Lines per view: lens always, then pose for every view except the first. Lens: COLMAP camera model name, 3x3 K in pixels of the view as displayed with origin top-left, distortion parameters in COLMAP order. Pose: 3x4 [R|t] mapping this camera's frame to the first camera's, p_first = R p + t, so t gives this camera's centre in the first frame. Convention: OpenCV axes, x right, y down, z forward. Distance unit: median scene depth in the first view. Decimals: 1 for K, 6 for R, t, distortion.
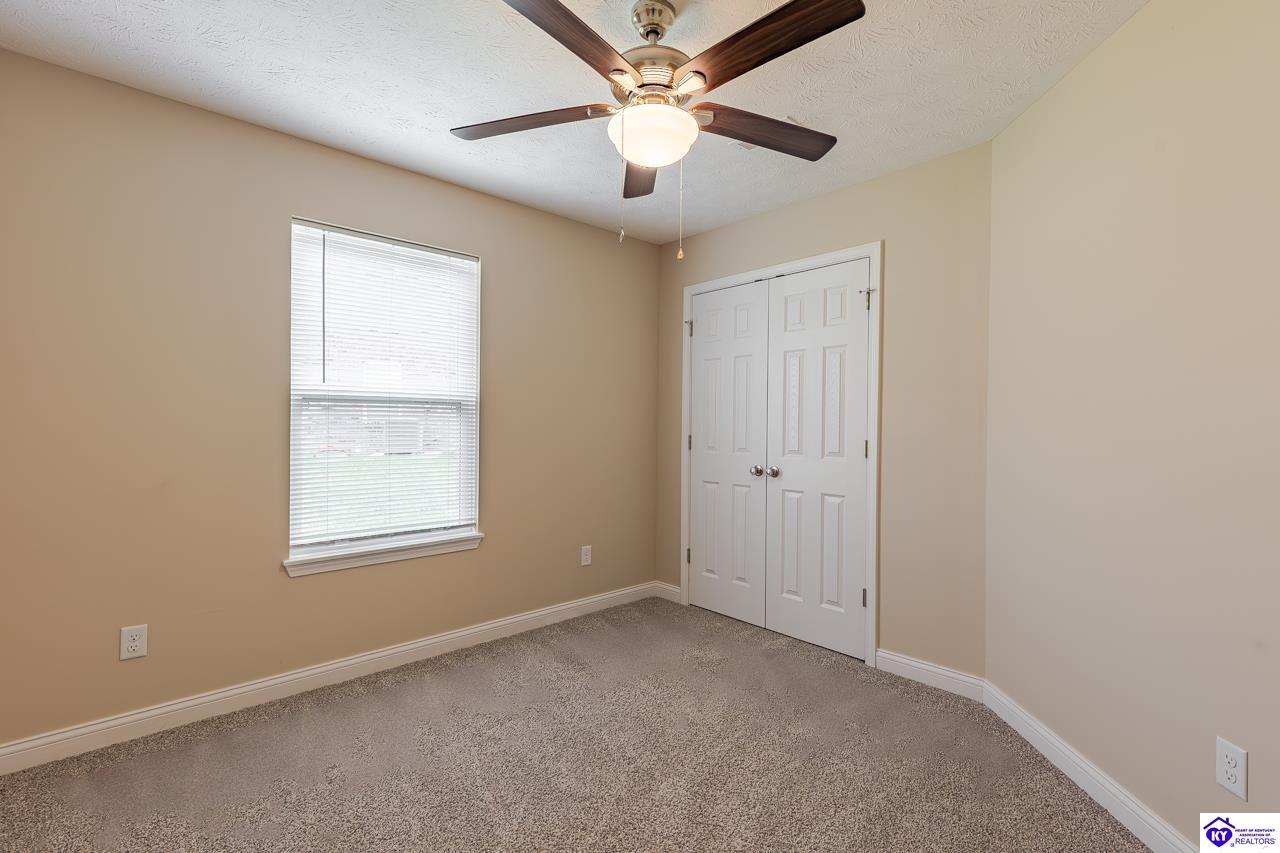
lens RADIAL K [[577.4, 0, 640.0], [0, 577.4, 426.5], [0, 0, 1]] dist [0.004943, -0.004986]
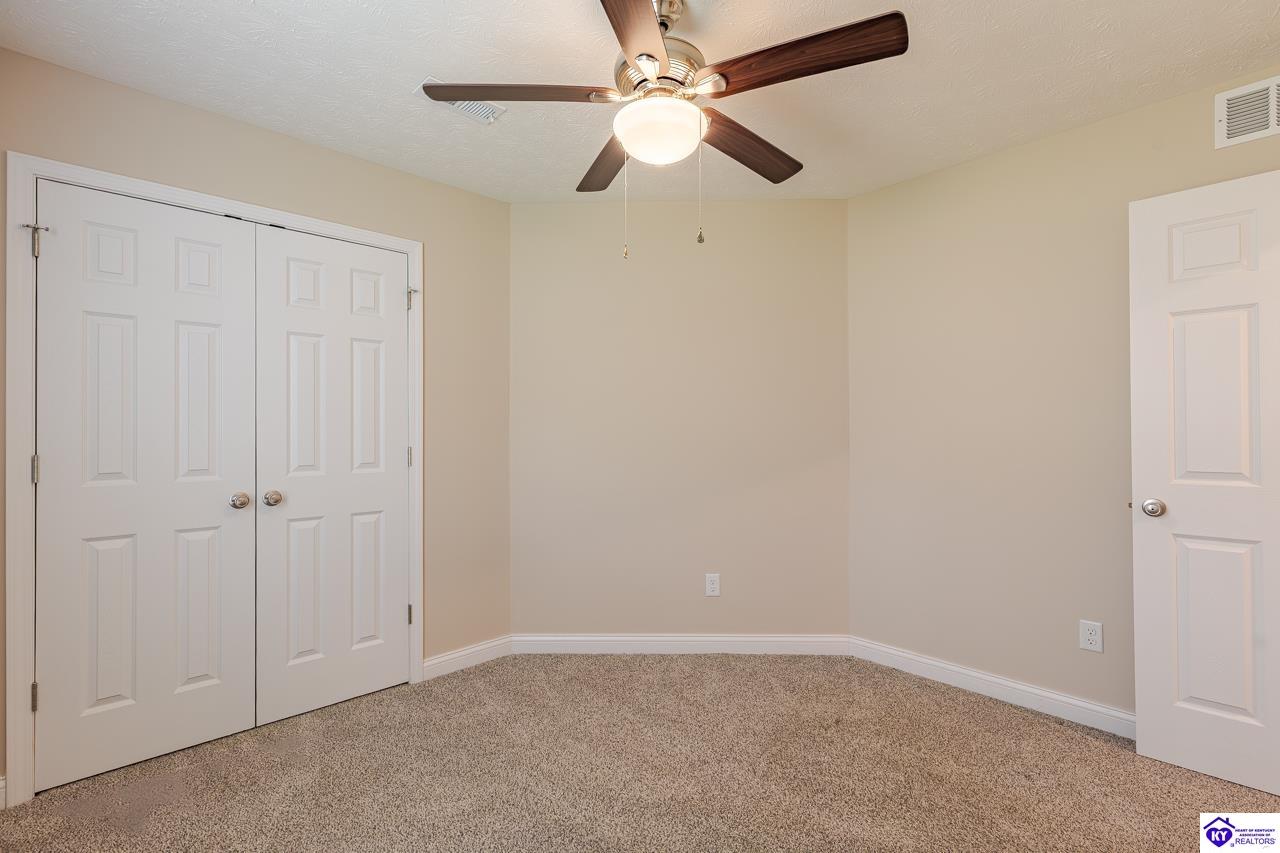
lens RADIAL K [[579.1, 0, 647.5], [0, 579.1, 428.0], [0, 0, 1]] dist [0.004057, -0.000670]
pose [[-0.018338, -0.004866, 0.999820, -0.442526], [0.012629, 0.999907, 0.005098, -0.005251], [-0.999752, 0.012720, -0.018275, 0.494710]]
